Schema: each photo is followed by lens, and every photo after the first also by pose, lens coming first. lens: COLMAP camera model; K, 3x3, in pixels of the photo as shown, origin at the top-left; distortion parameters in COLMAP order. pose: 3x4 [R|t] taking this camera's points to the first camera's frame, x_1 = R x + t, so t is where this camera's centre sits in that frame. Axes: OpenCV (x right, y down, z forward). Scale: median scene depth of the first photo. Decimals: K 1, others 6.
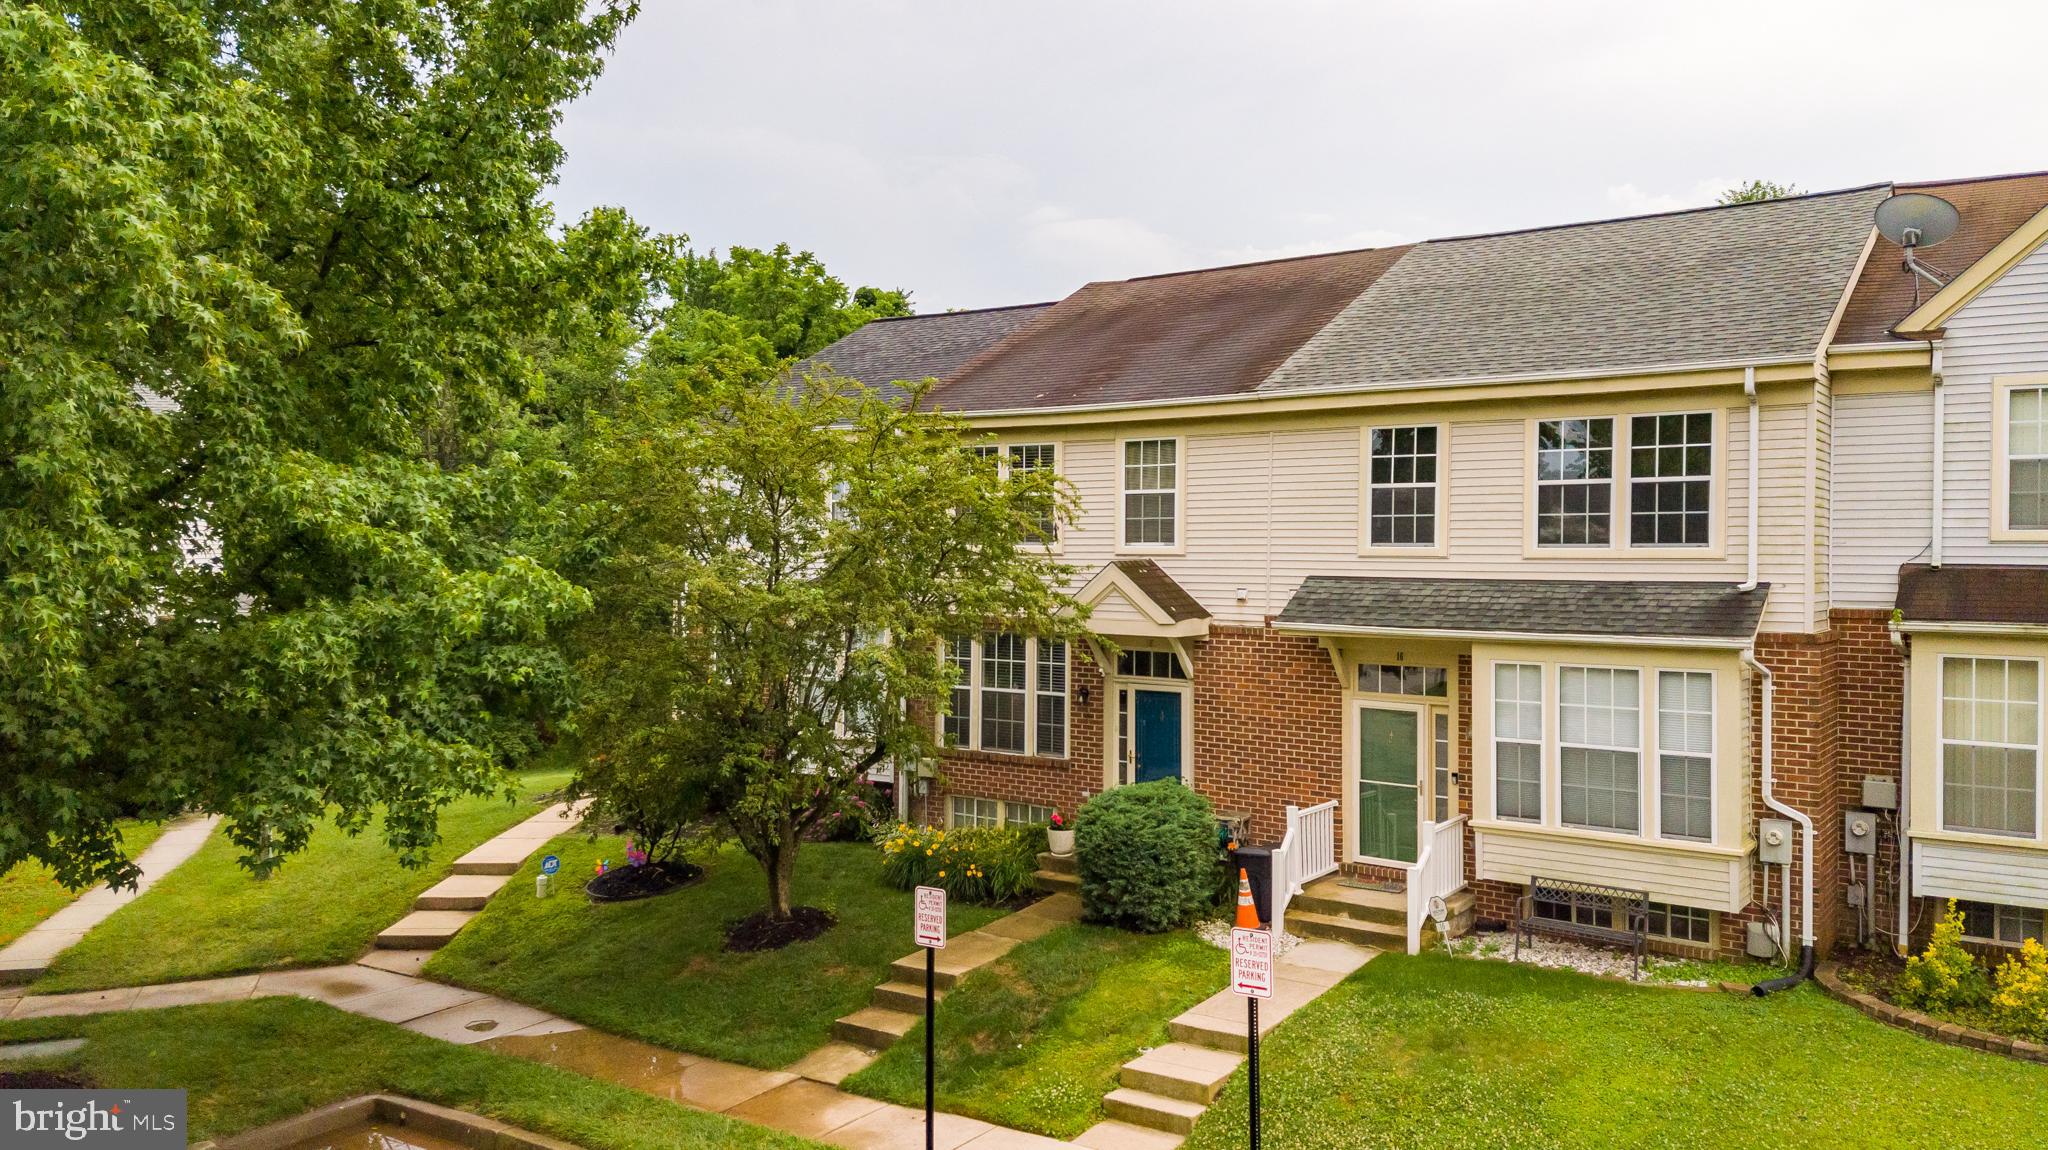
lens RADIAL K [[1568.4, 0, 1044.1], [0, 1568.4, 569.5], [0, 0, 1]] dist [0.175806, -0.168433]
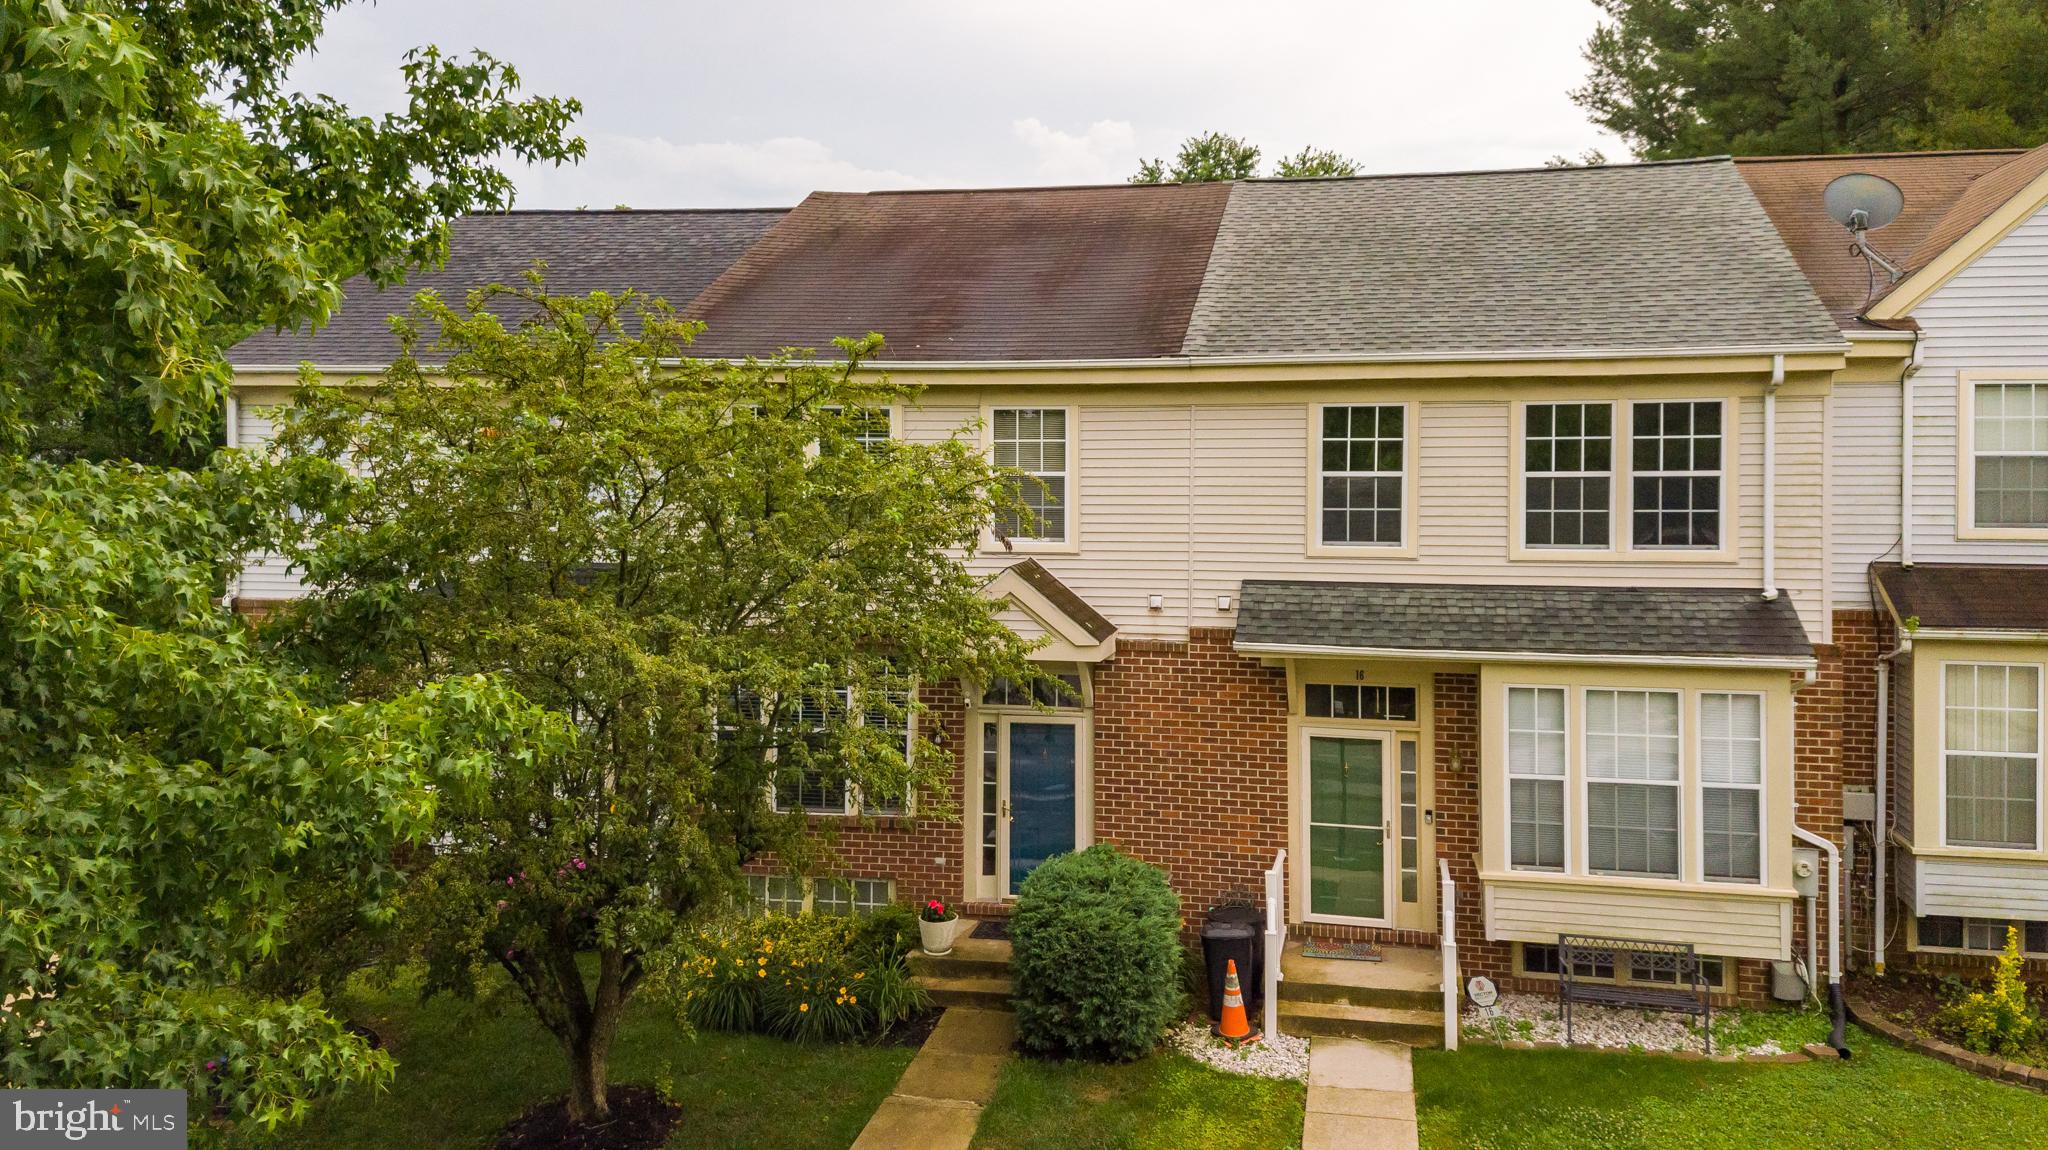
lens RADIAL K [[1568.4, 0, 1086.0], [0, 1568.4, 496.6], [0, 0, 1]] dist [0.175806, -0.168433]
pose [[0.917587, -0.012626, 0.397335, -0.255950], [0.009381, 0.999905, 0.010109, -0.052680], [-0.397425, -0.005549, 0.917618, 0.293195]]
